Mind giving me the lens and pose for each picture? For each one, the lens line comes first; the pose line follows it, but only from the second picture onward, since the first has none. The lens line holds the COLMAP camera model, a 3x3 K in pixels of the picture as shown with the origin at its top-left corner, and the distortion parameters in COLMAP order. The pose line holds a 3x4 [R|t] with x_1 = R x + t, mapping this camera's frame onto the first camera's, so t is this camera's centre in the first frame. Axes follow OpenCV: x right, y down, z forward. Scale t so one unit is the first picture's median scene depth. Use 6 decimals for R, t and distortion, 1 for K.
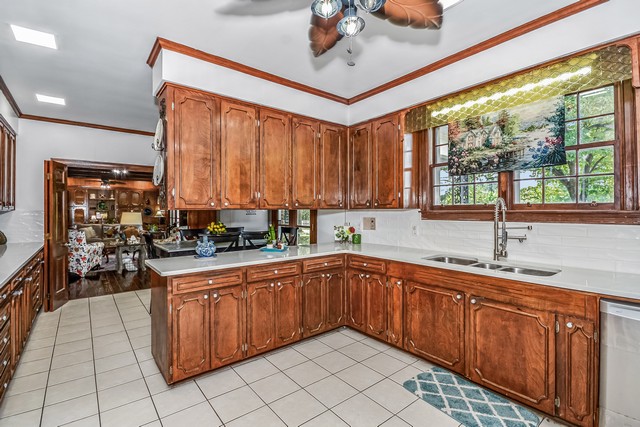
lens RADIAL K [[294.6, 0, 317.3], [0, 294.6, 211.9], [0, 0, 1]] dist [0.014510, -0.000139]
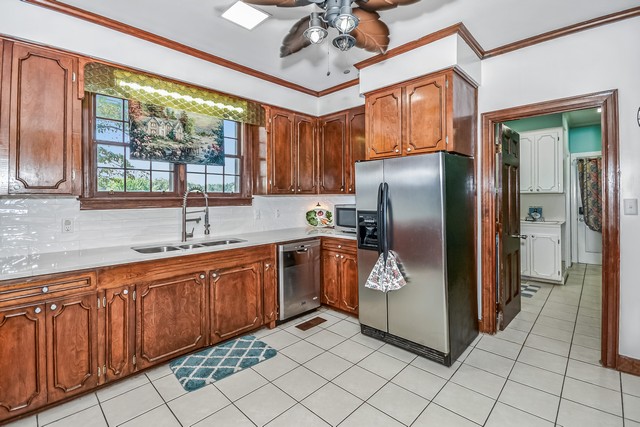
lens RADIAL K [[292.8, 0, 304.5], [0, 292.8, 199.0], [0, 0, 1]] dist [-0.015549, -0.000206]
pose [[-0.106806, -0.001091, 0.994279, -0.561527], [0.010575, 0.999942, 0.002233, 0.003680], [-0.994224, 0.010753, -0.106788, 0.667091]]
